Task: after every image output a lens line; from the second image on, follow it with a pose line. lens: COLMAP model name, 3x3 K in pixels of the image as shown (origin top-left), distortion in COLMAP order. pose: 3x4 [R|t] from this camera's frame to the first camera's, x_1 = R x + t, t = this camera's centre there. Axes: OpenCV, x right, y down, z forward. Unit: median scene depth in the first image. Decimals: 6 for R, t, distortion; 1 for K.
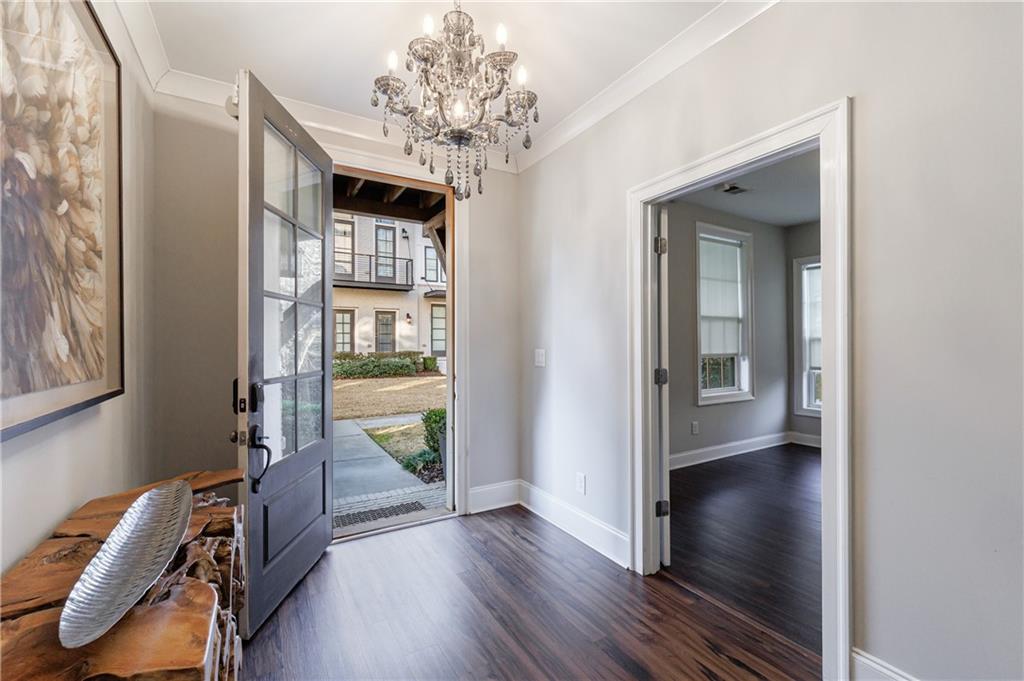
lens RADIAL K [[428.5, 0, 517.0], [0, 428.5, 342.1], [0, 0, 1]] dist [0.001315, -0.000105]
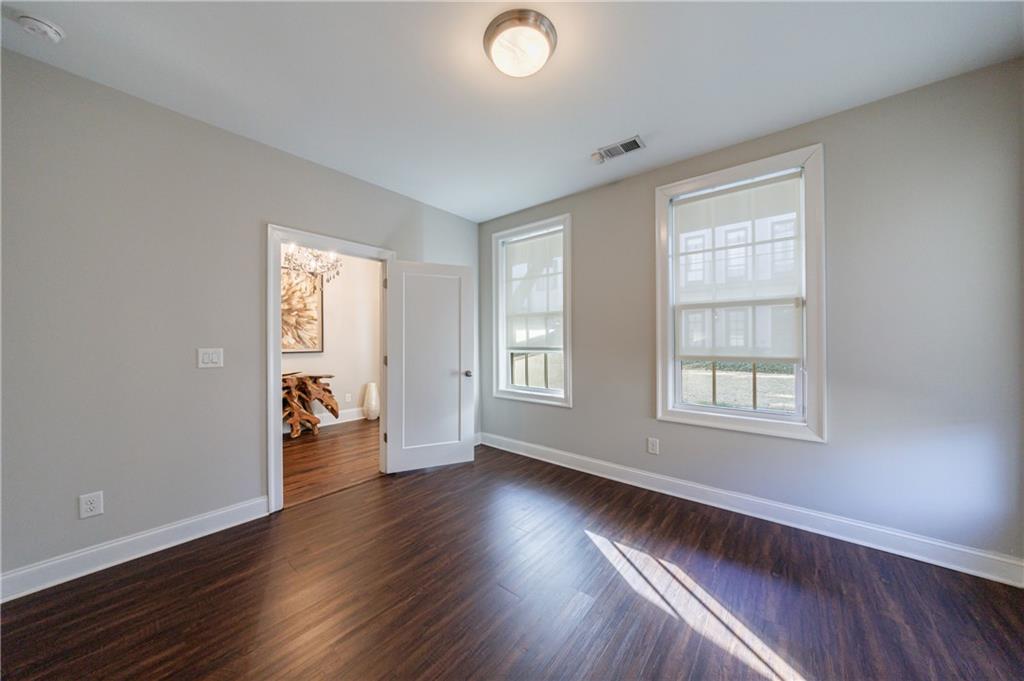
lens RADIAL K [[352.5, 0, 510.1], [0, 352.5, 340.5], [0, 0, 1]] dist [-0.005486, -0.000012]
pose [[0.338912, 0.003951, -0.940810, 0.846670], [0.004617, 0.999972, 0.005863, -0.003162], [0.940807, -0.006331, 0.338884, 0.463595]]
